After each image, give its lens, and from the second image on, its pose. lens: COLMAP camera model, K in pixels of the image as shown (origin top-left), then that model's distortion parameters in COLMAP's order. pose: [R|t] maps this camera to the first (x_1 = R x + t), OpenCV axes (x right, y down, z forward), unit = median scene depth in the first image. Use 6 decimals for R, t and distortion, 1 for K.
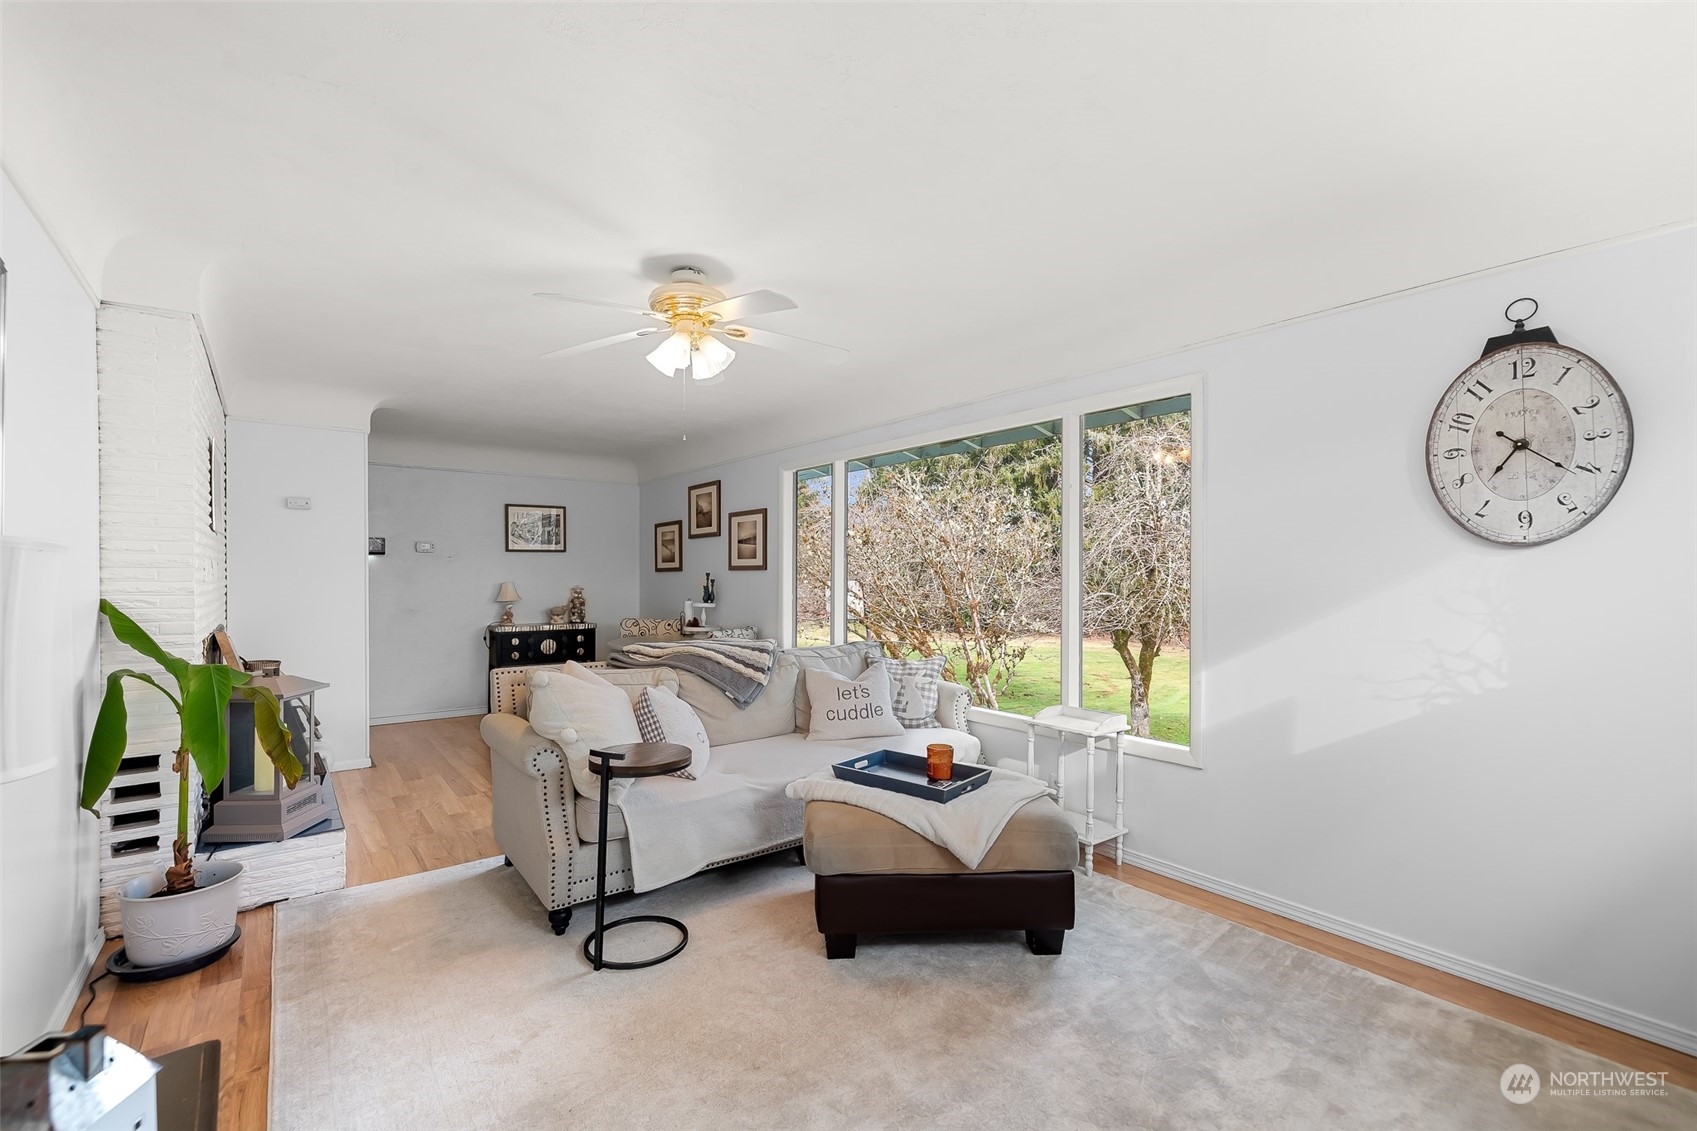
lens RADIAL K [[728.7, 0, 842.7], [0, 728.7, 588.6], [0, 0, 1]] dist [0.004140, 0.000416]
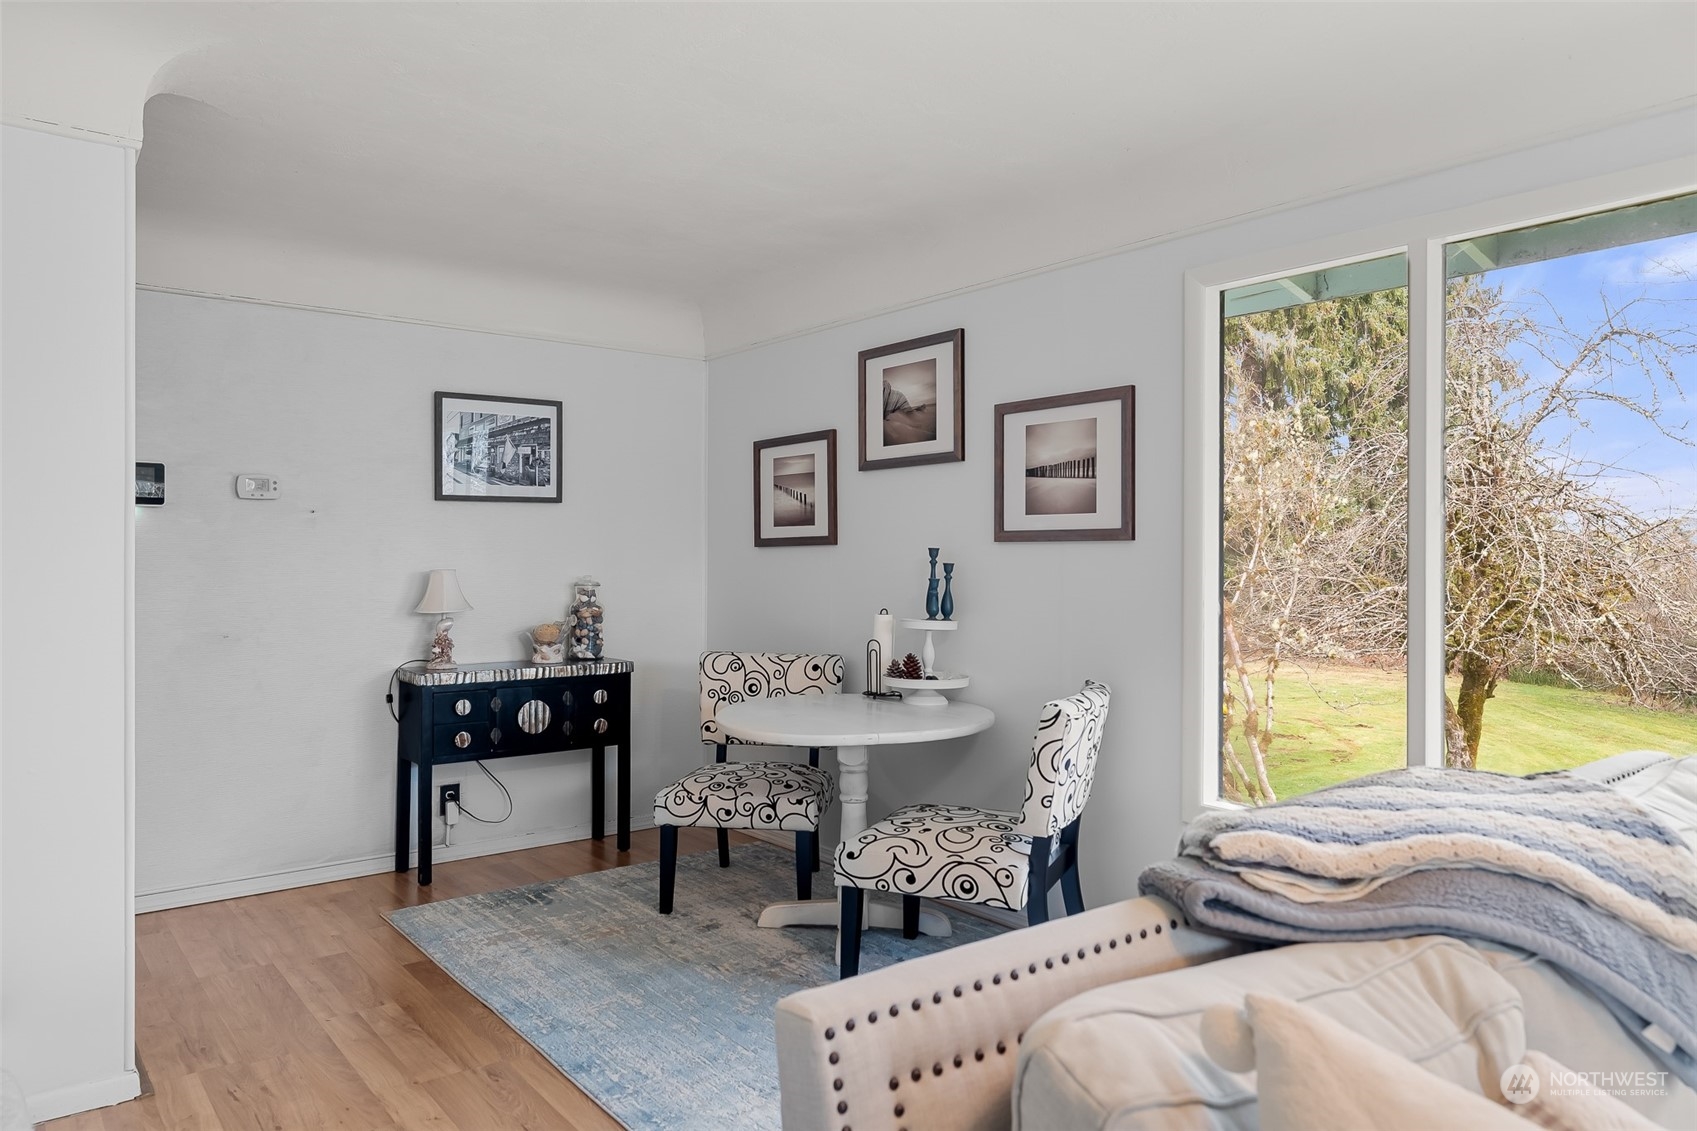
lens RADIAL K [[1113.7, 0, 850.6], [0, 1113.7, 555.8], [0, 0, 1]] dist [-0.011443, -0.003296]
pose [[0.999867, 0.001493, 0.016230, -0.226510], [-0.001171, 0.999803, -0.019827, -0.004139], [-0.016257, 0.019805, 0.999672, 0.331618]]
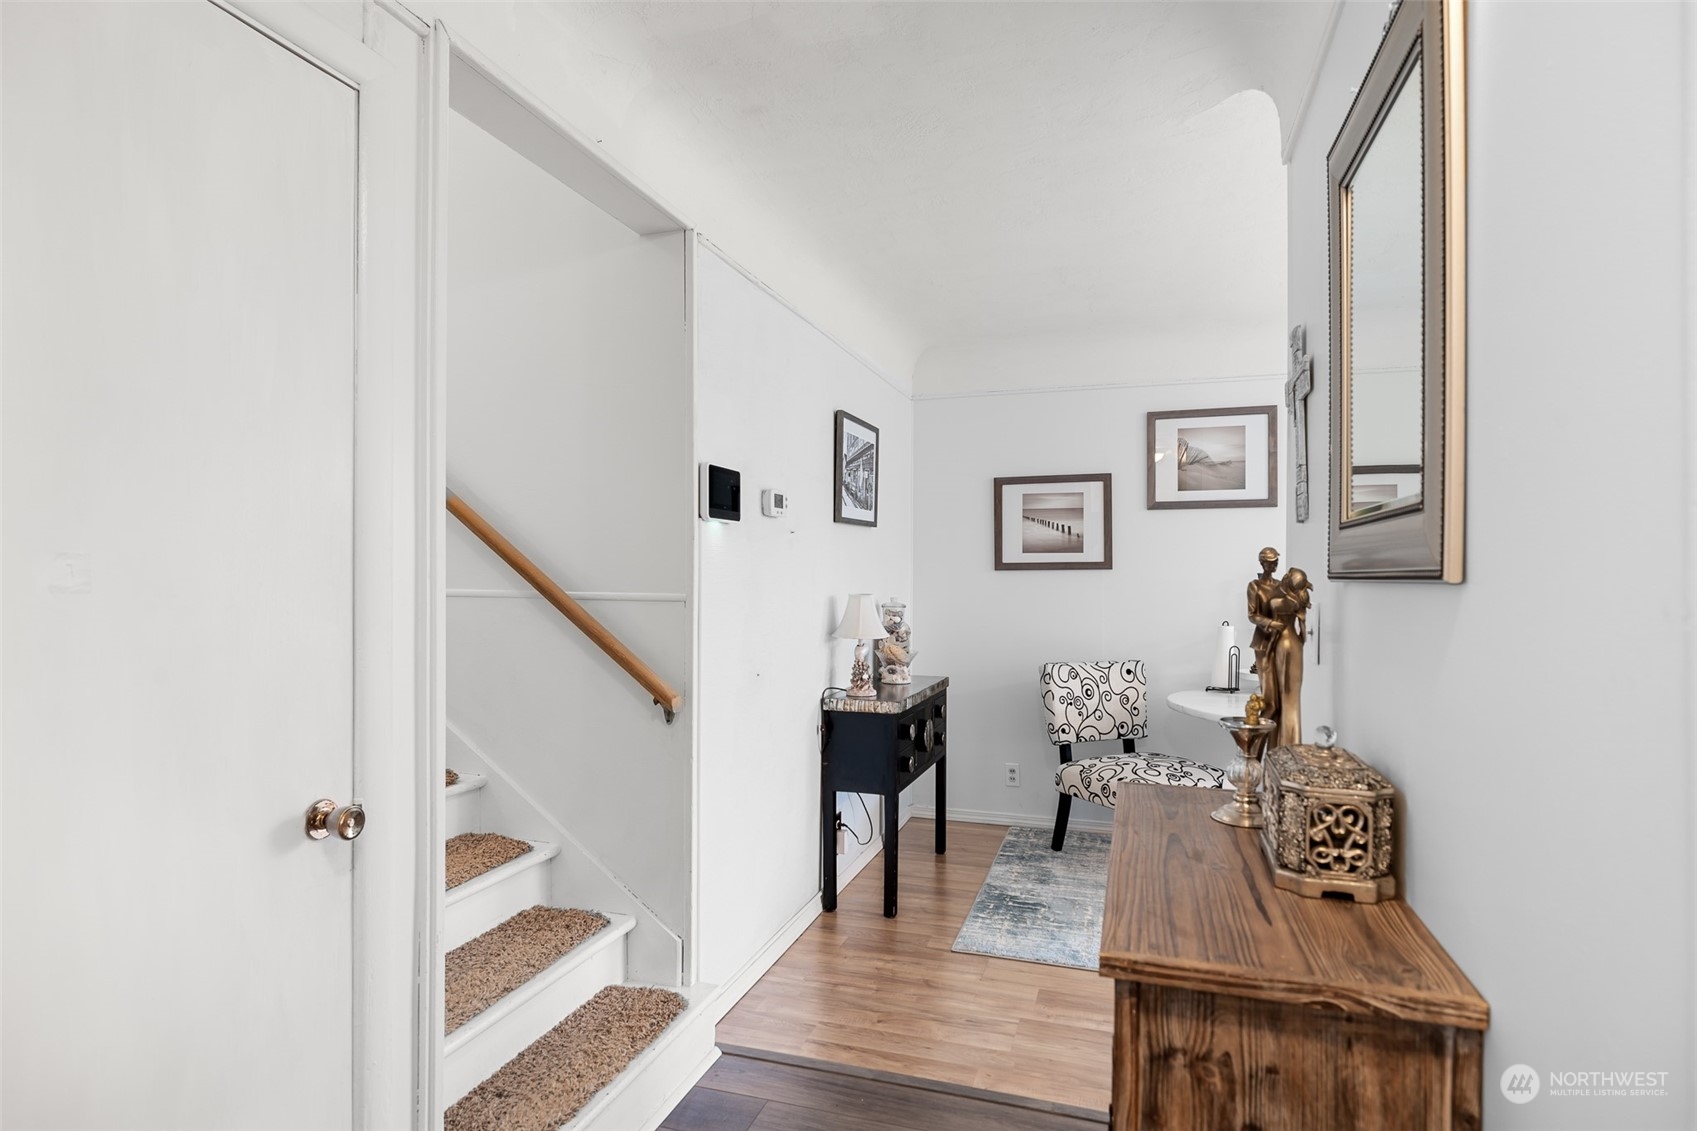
lens RADIAL K [[931.5, 0, 841.9], [0, 931.5, 571.1], [0, 0, 1]] dist [0.000564, 0.000122]
pose [[0.826696, 0.003373, 0.562639, -0.779568], [0.007740, 0.999819, -0.017367, -0.012660], [-0.562596, 0.018712, 0.826520, 0.558550]]
